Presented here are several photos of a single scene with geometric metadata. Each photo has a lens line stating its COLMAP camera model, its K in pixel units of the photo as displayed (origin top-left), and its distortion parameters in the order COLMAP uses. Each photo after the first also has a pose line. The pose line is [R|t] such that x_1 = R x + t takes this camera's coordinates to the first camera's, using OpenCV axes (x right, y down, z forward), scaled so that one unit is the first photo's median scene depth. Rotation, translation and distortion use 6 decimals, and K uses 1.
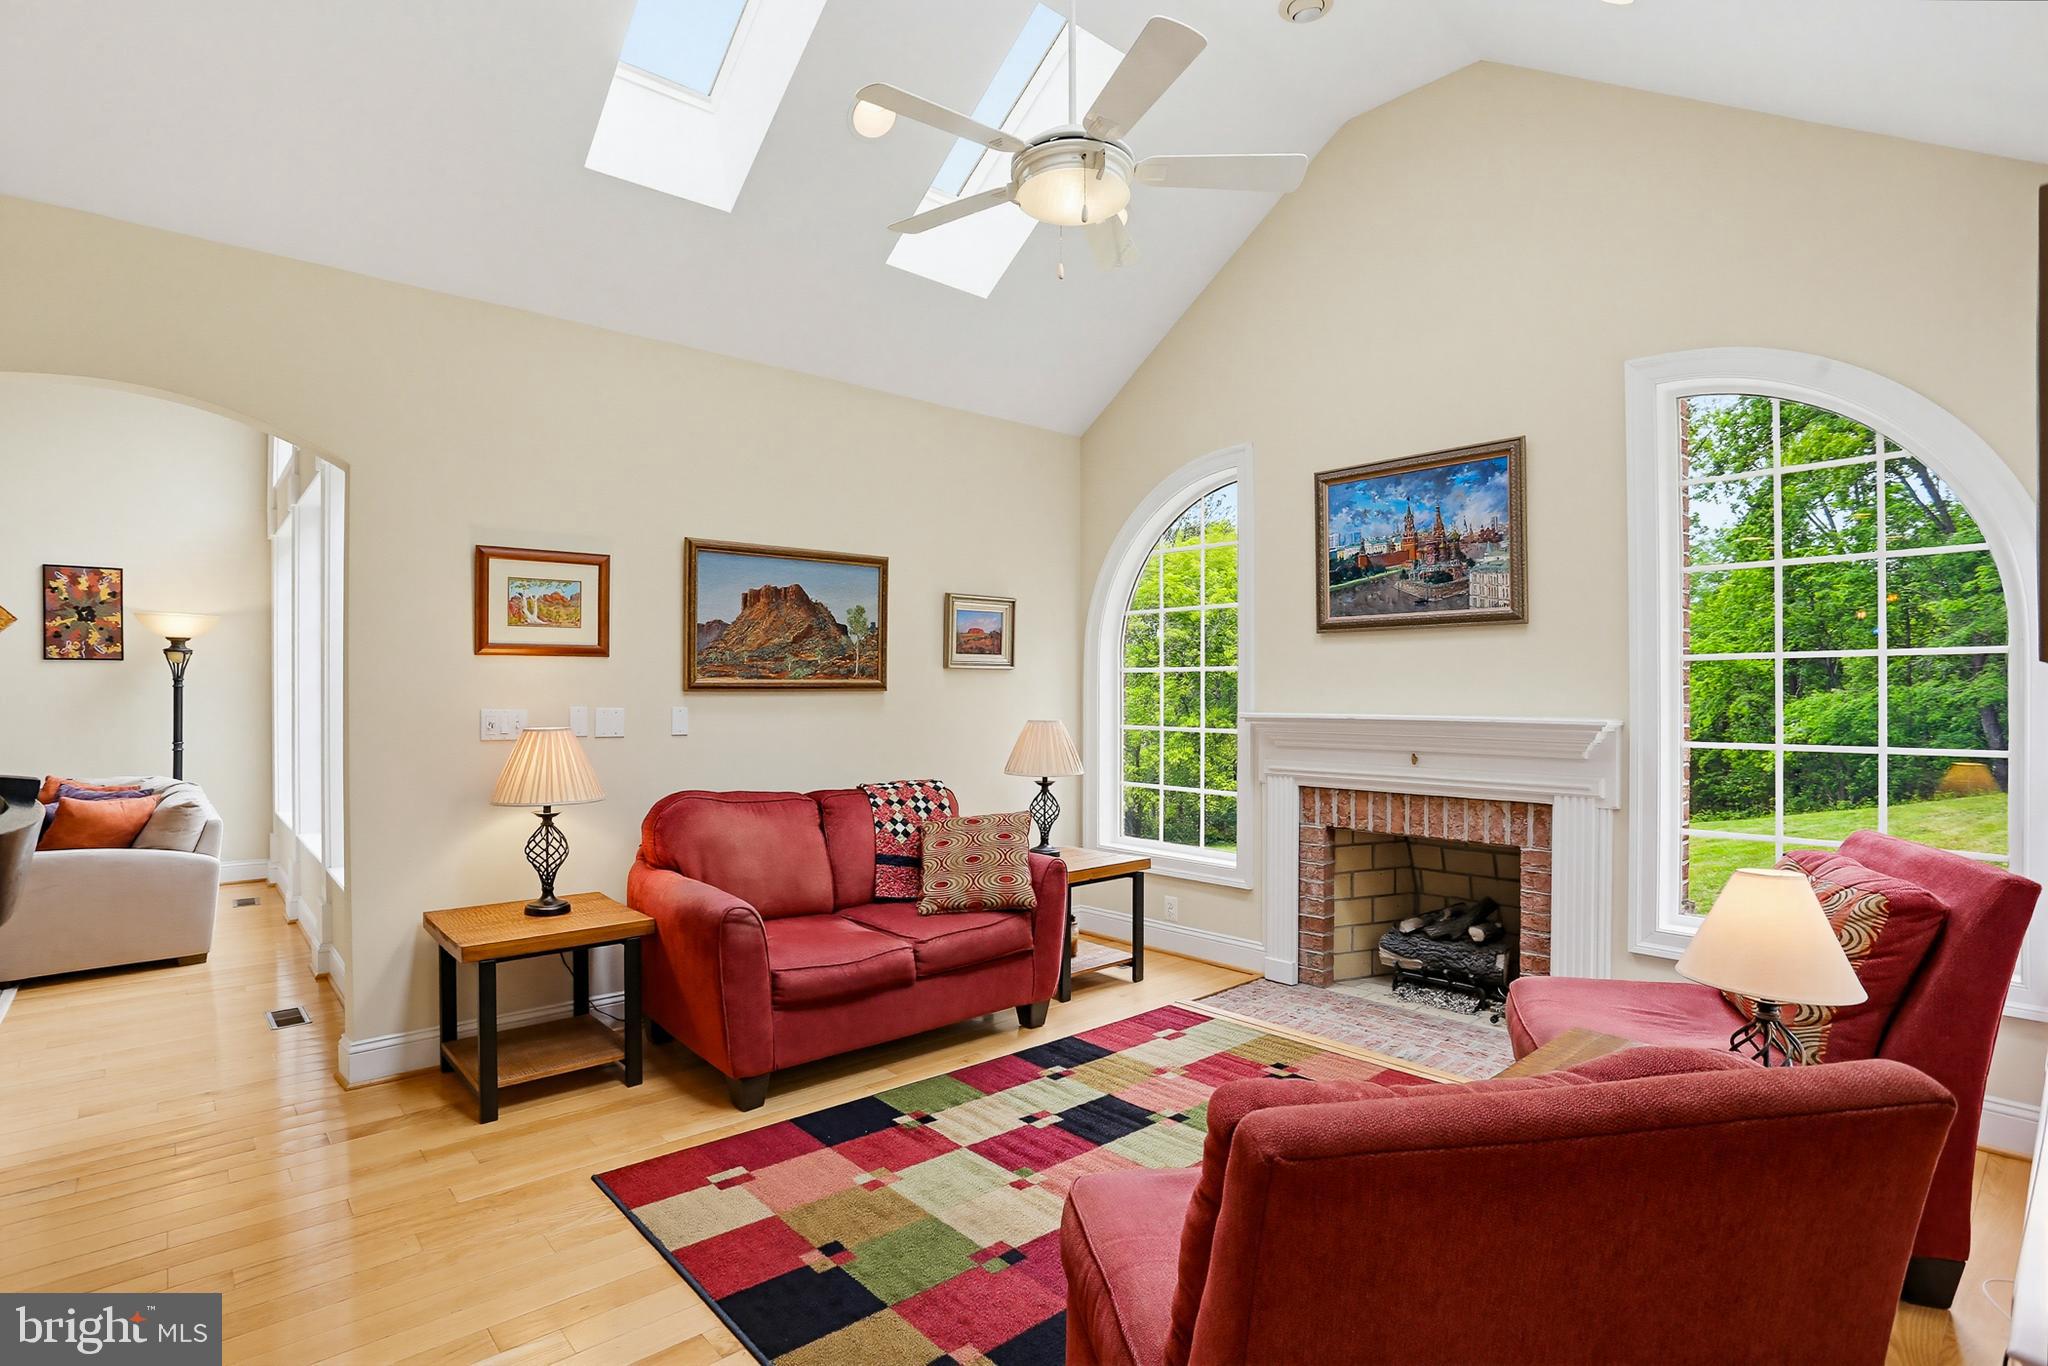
lens RADIAL K [[992.5, 0, 1024.0], [0, 992.5, 683.0], [0, 0, 1]] dist [-0.064711, 0.024750]
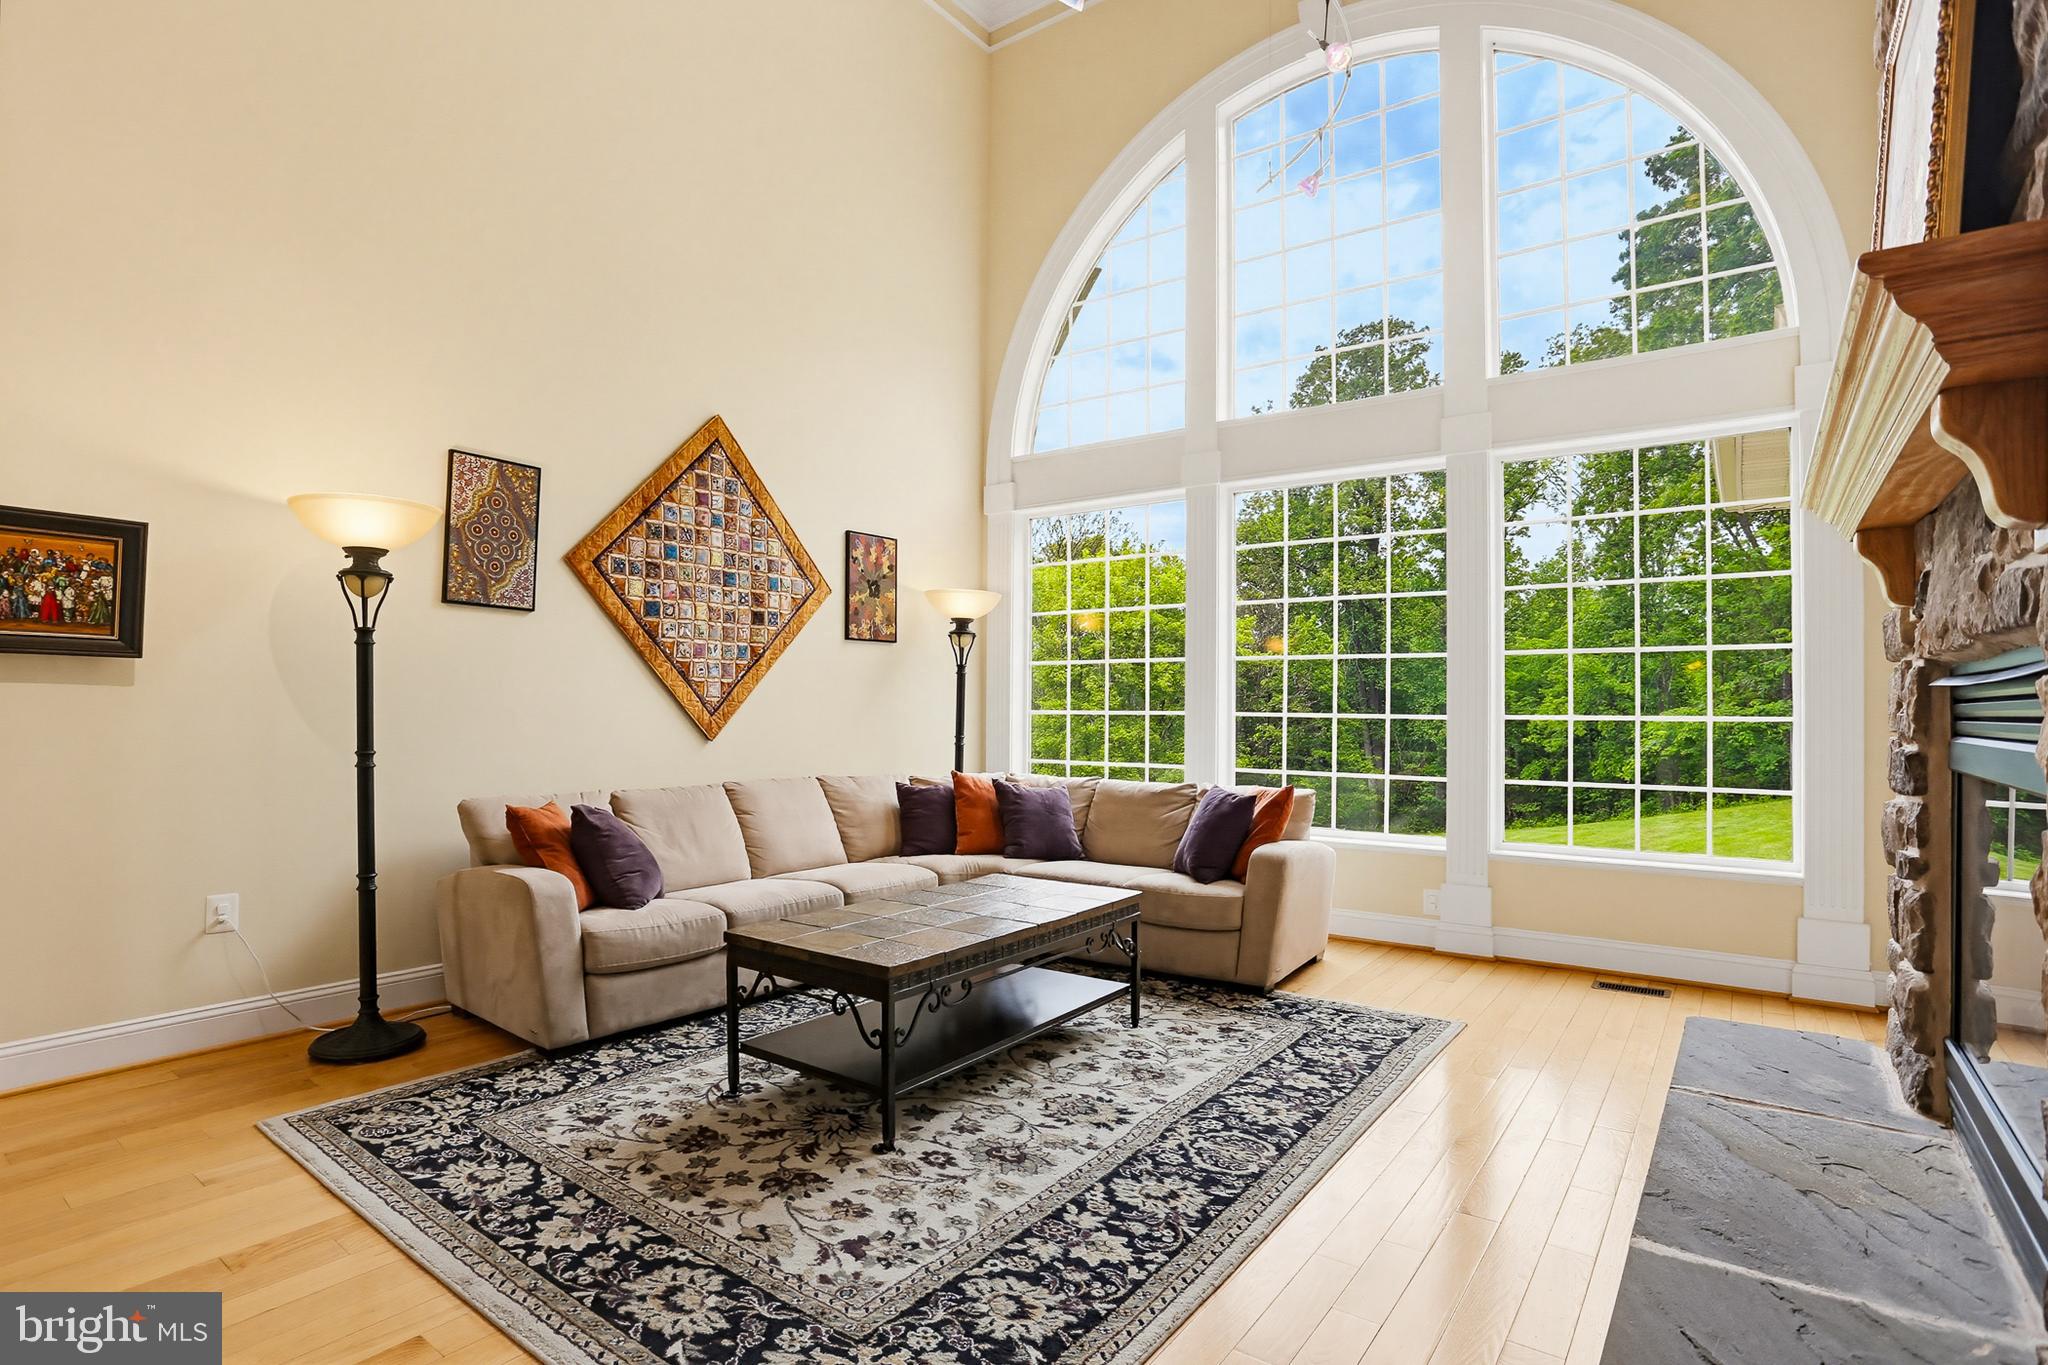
lens RADIAL K [[1020.0, 0, 1024.0], [0, 1020.0, 682.5], [0, 0, 1]] dist [-0.078519, 0.041606]
pose [[0.977297, 0.013854, 0.211420, -1.574351], [-0.010703, 0.999814, -0.016040, 0.040390], [-0.211603, 0.013413, 0.977264, 0.090630]]
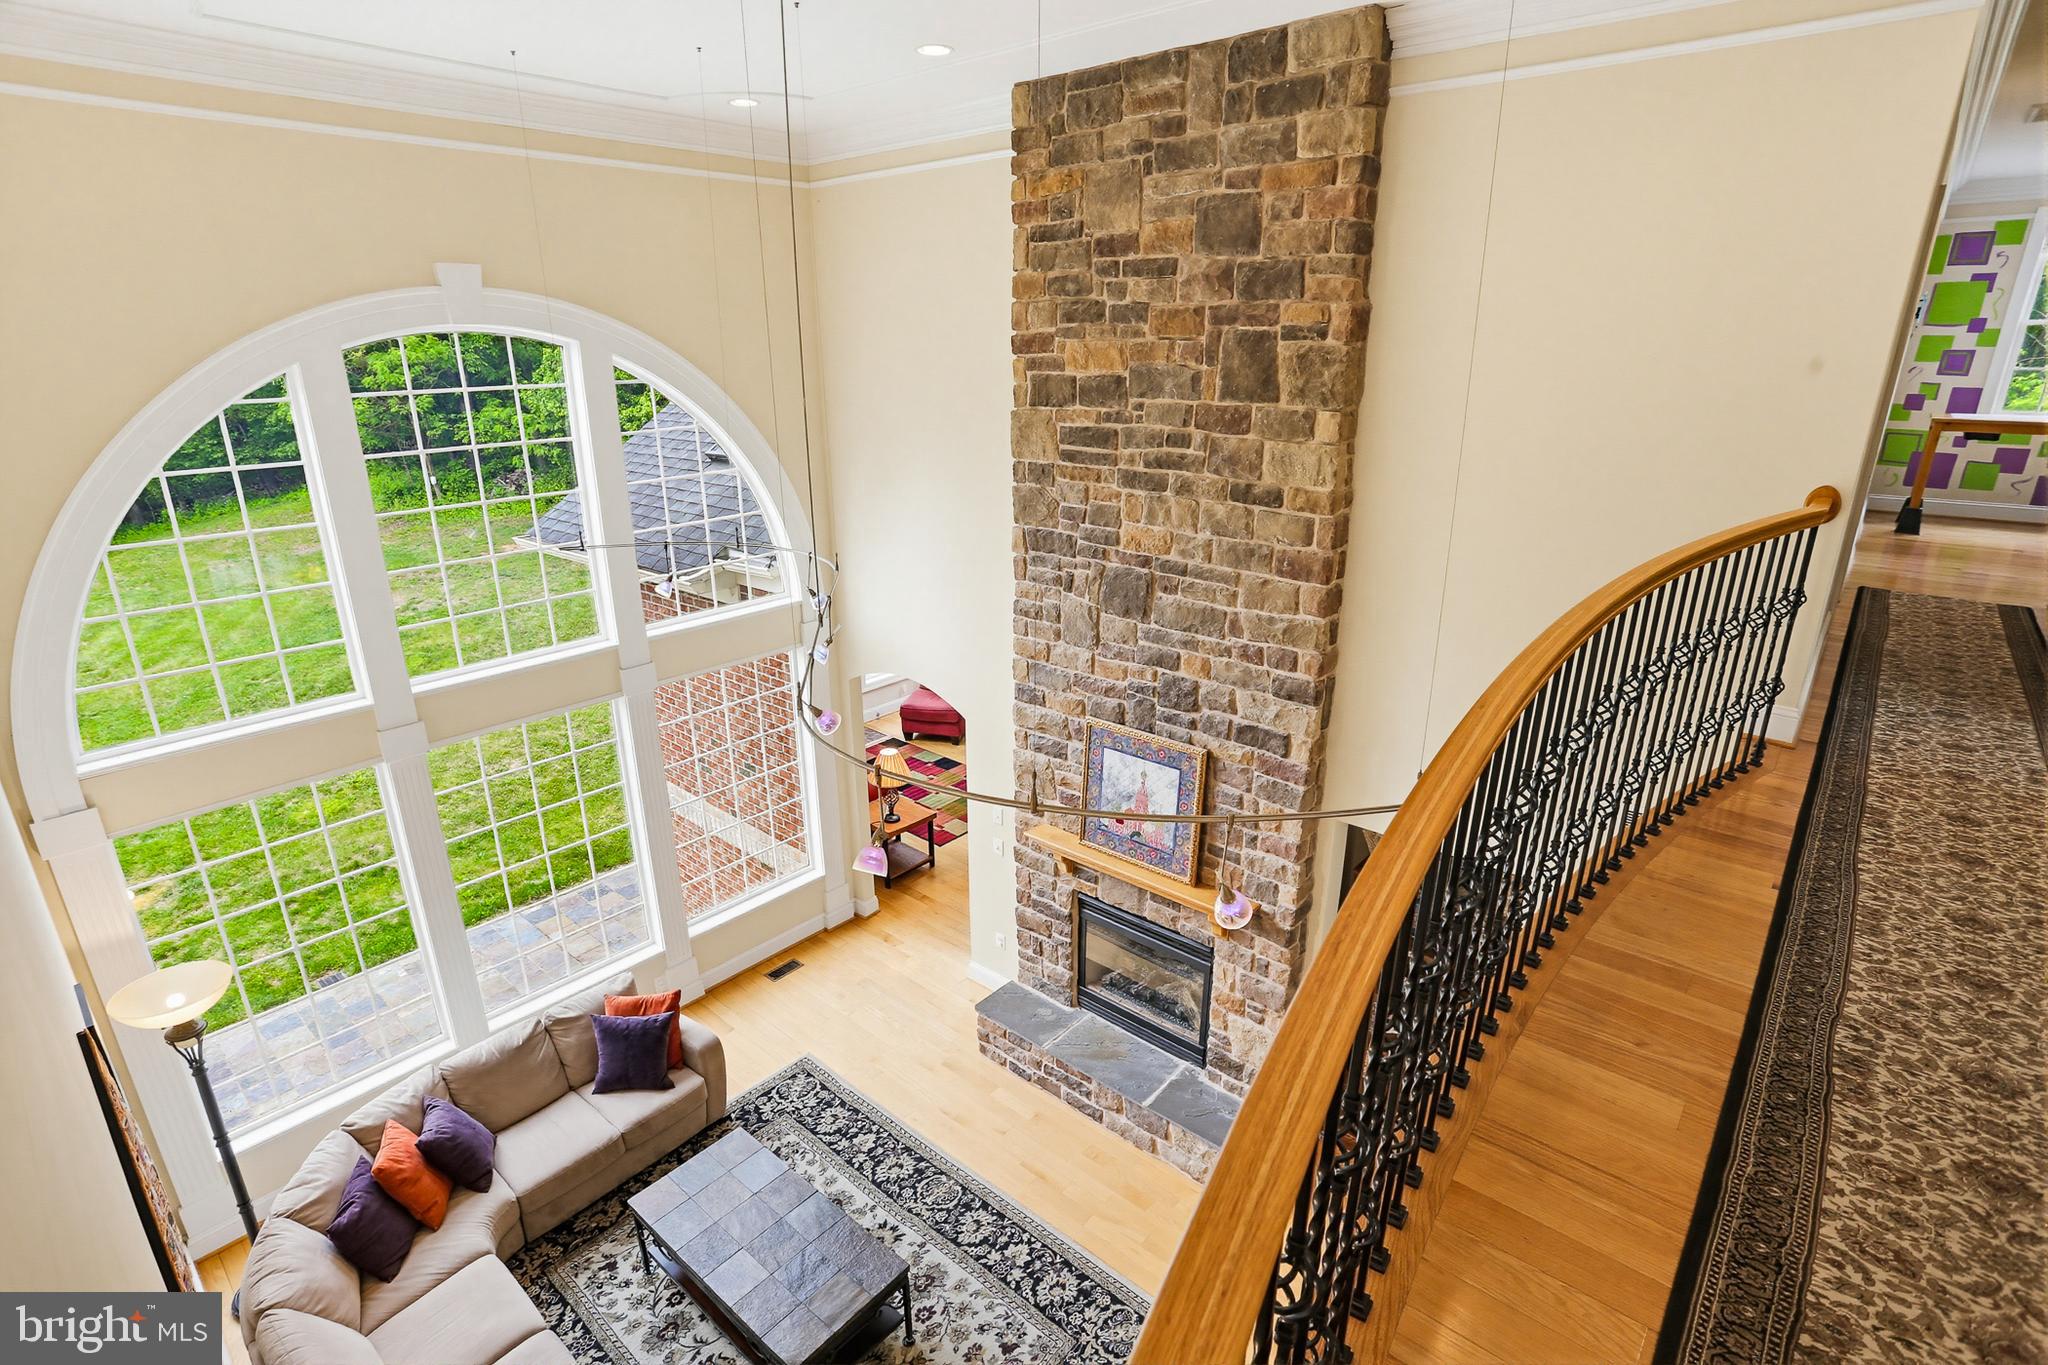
lens RADIAL K [[992.5, 0, 1024.0], [0, 992.5, 682.5], [0, 0, 1]] dist [-0.064711, 0.024750]
pose [[-0.130218, -0.320220, 0.938351, -2.357637], [-0.001434, 0.946469, 0.322791, -0.769233], [-0.991484, 0.040688, -0.123706, 0.712780]]
